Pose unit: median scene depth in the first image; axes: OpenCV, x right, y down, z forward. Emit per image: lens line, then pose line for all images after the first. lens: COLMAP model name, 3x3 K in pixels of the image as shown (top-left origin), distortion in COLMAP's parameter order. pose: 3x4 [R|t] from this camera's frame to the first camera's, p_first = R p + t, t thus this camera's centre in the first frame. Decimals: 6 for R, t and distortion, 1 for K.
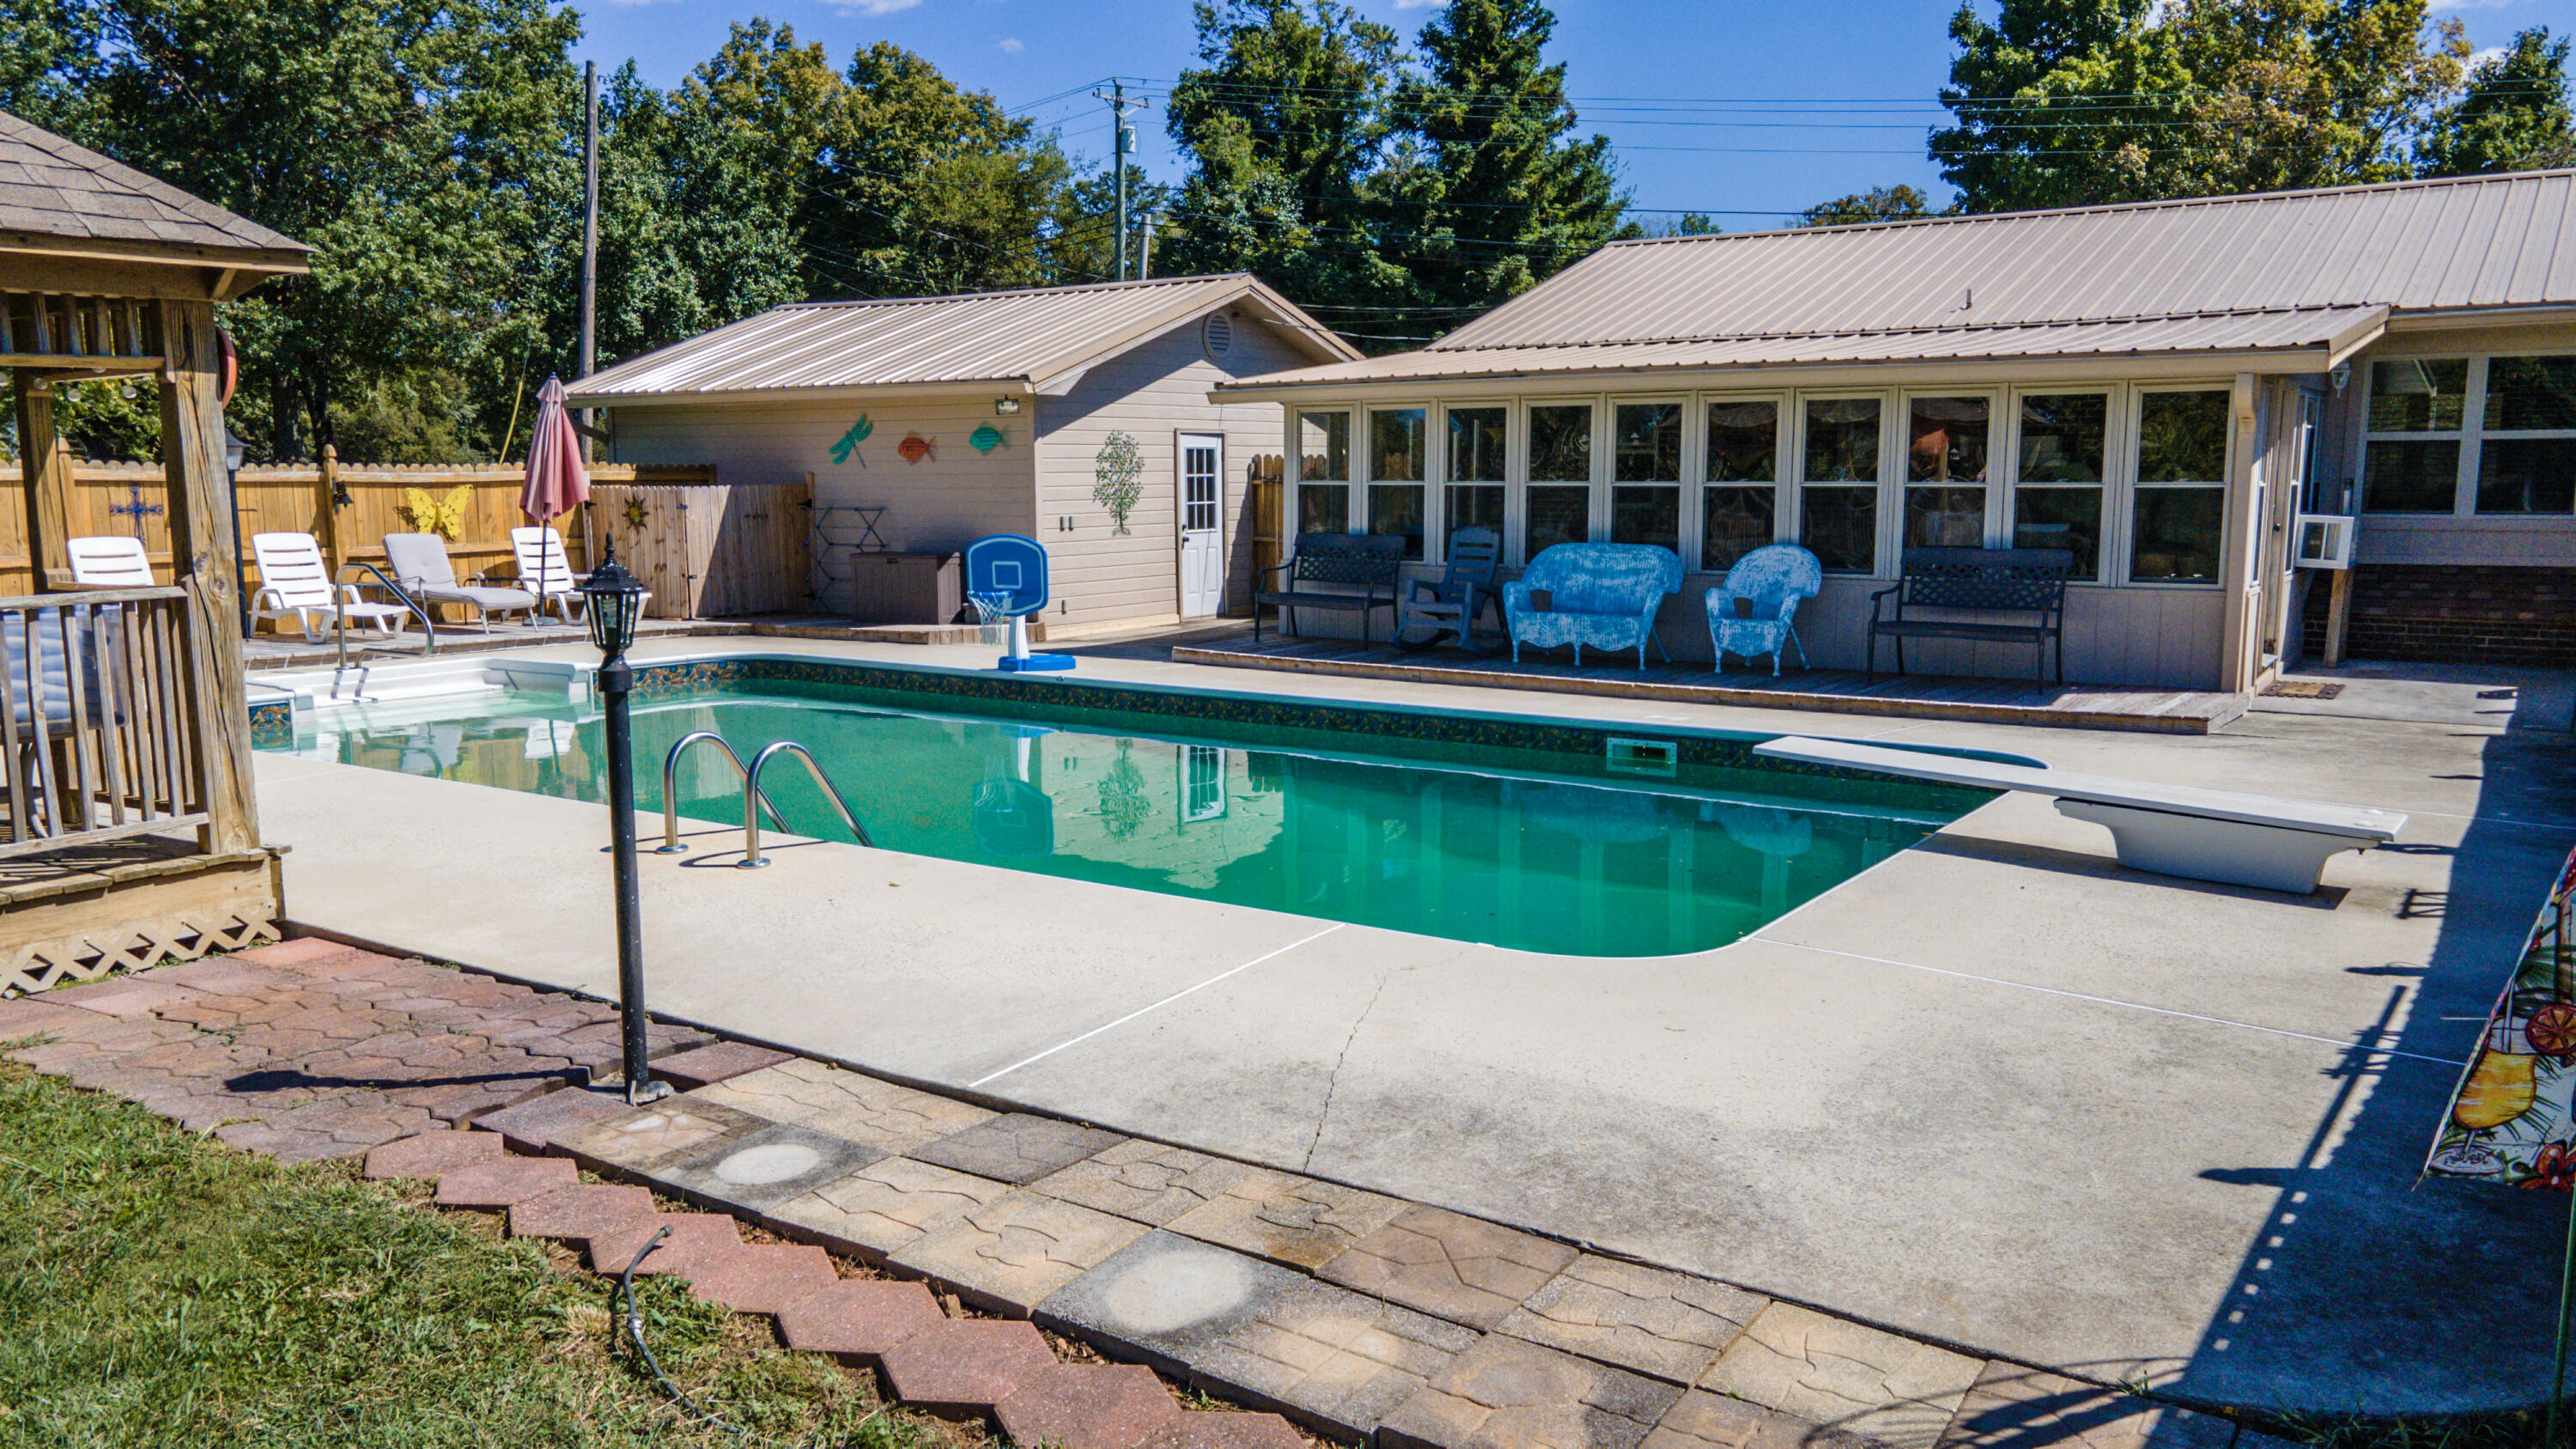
lens RADIAL K [[1895.9, 0, 1282.2], [0, 1895.9, 723.4], [0, 0, 1]] dist [0.051667, -0.002059]
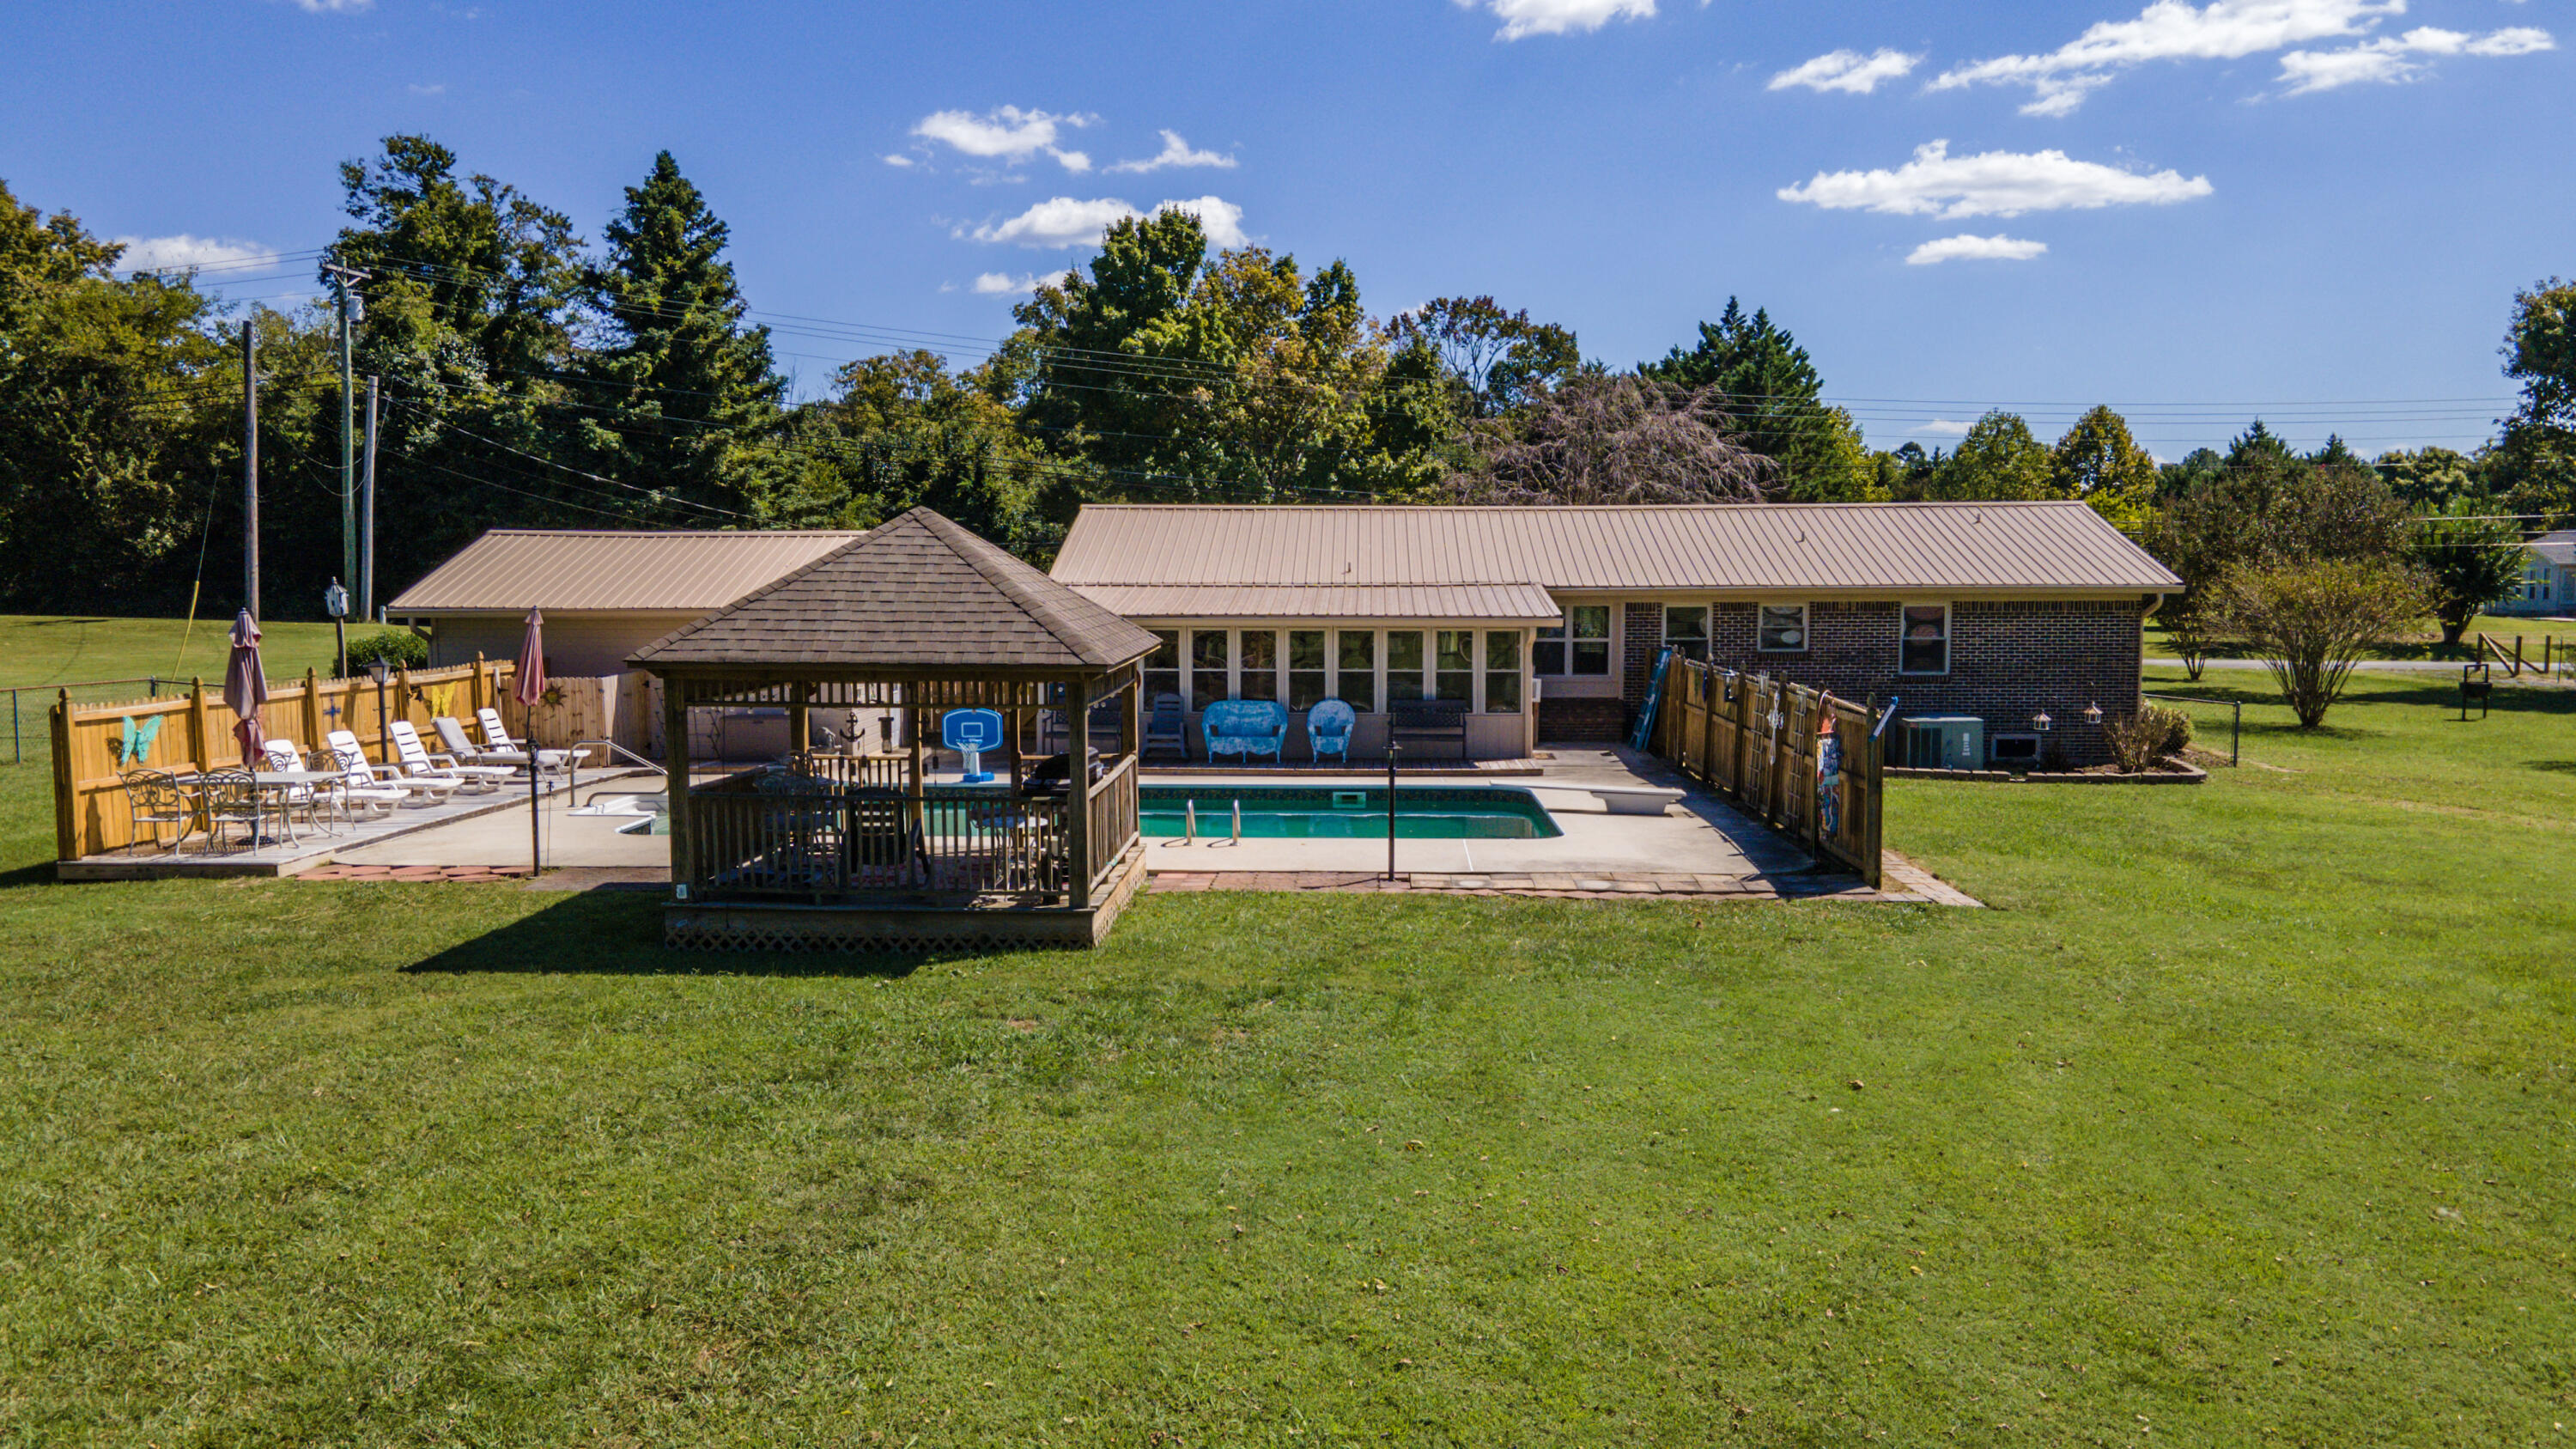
lens RADIAL K [[1895.9, 0, 1290.1], [0, 1895.9, 730.1], [0, 0, 1]] dist [0.051667, -0.002059]
pose [[0.849735, -0.043281, 0.525430, -0.201821], [0.069604, 0.997110, -0.030431, -0.000198], [-0.522595, 0.062430, 0.850292, -0.170083]]
